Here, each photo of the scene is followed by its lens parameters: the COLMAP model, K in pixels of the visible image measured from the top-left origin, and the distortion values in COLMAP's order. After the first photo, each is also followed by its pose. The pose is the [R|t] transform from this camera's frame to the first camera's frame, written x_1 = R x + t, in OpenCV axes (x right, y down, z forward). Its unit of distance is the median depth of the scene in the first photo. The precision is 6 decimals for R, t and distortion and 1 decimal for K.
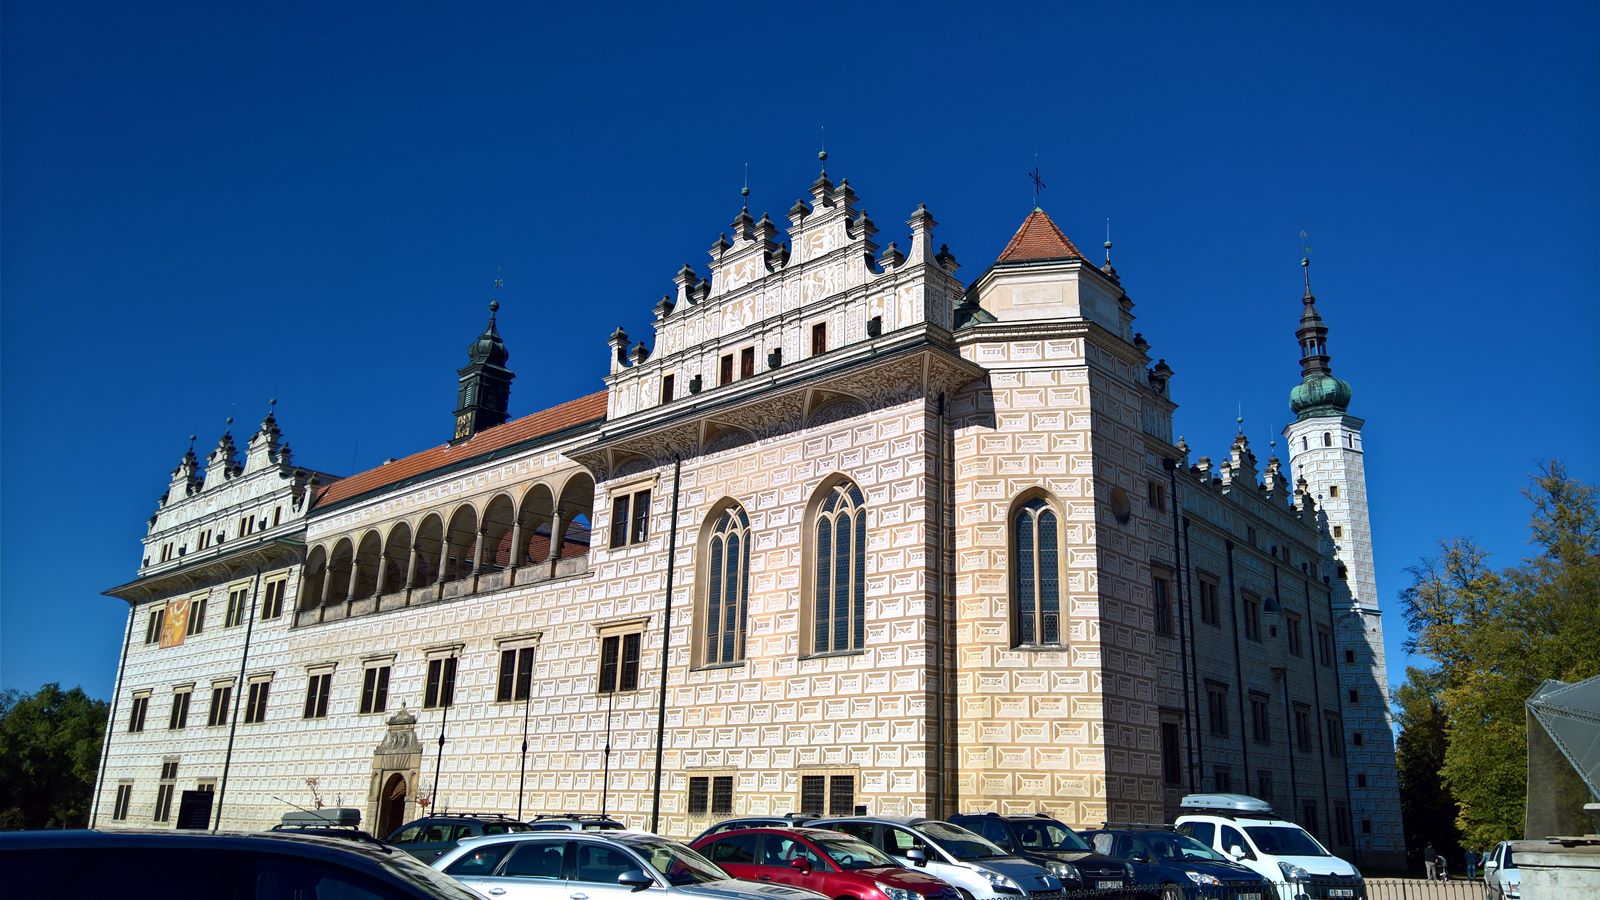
lens RADIAL K [[1298.8, 0, 800.7], [0, 1298.8, 409.1], [0, 0, 1]] dist [0.032254, -0.074039]
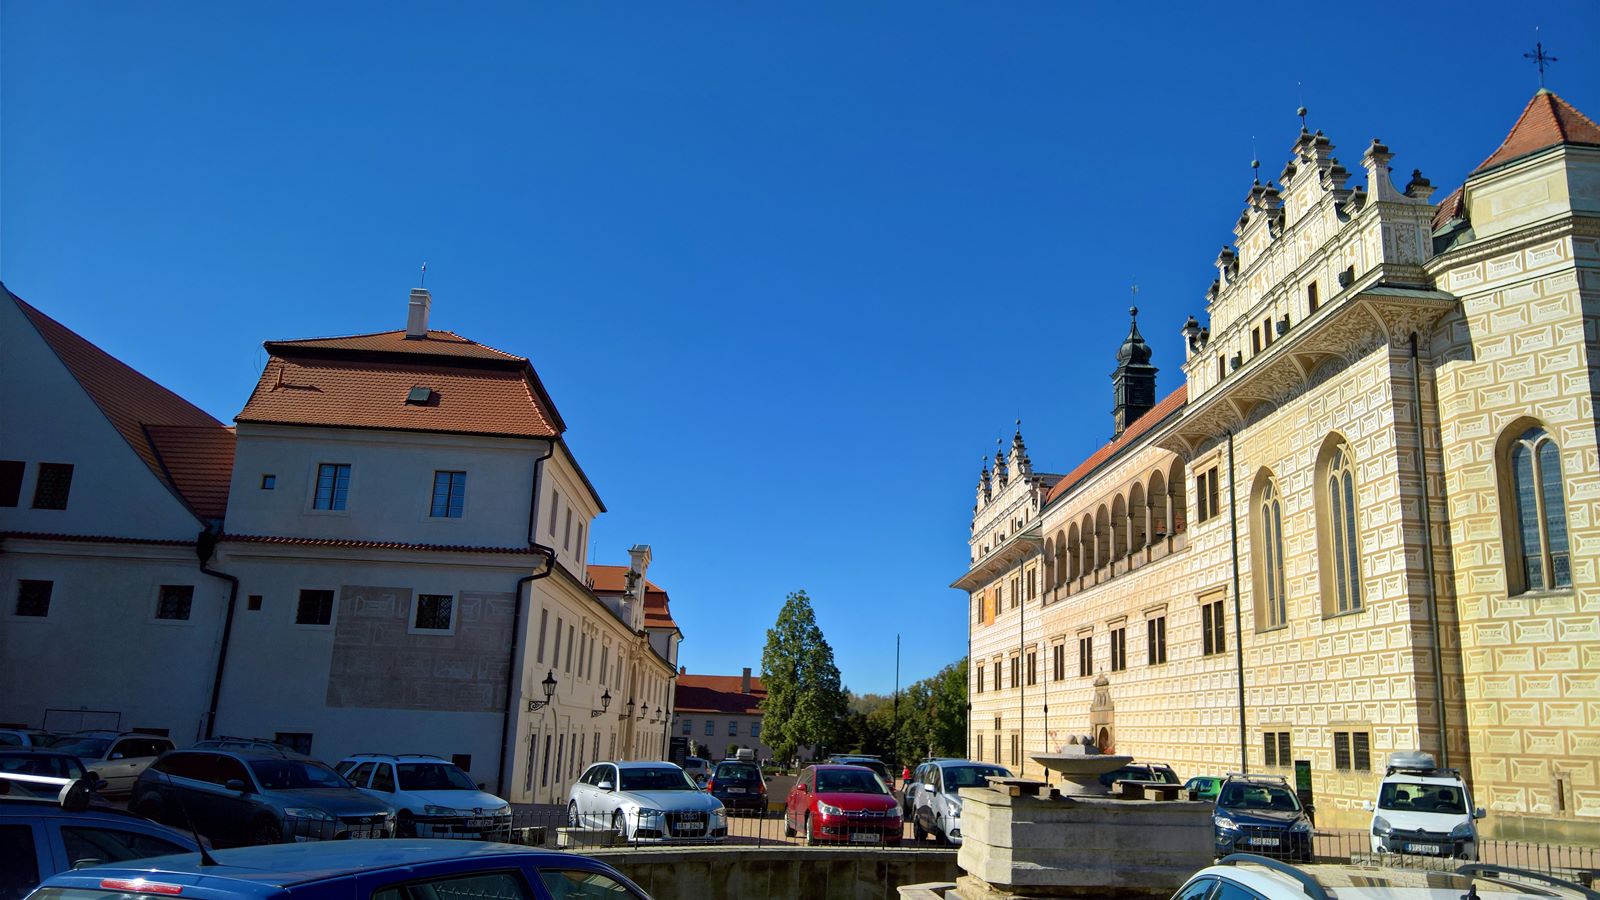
lens RADIAL K [[1298.8, 0, 800.7], [0, 1298.8, 409.1], [0, 0, 1]] dist [0.032254, -0.074039]
pose [[0.683284, -0.170147, -0.710051, 0.452460], [0.196311, 0.979472, -0.045797, -0.002162], [0.703267, -0.108098, 0.702659, 0.012308]]
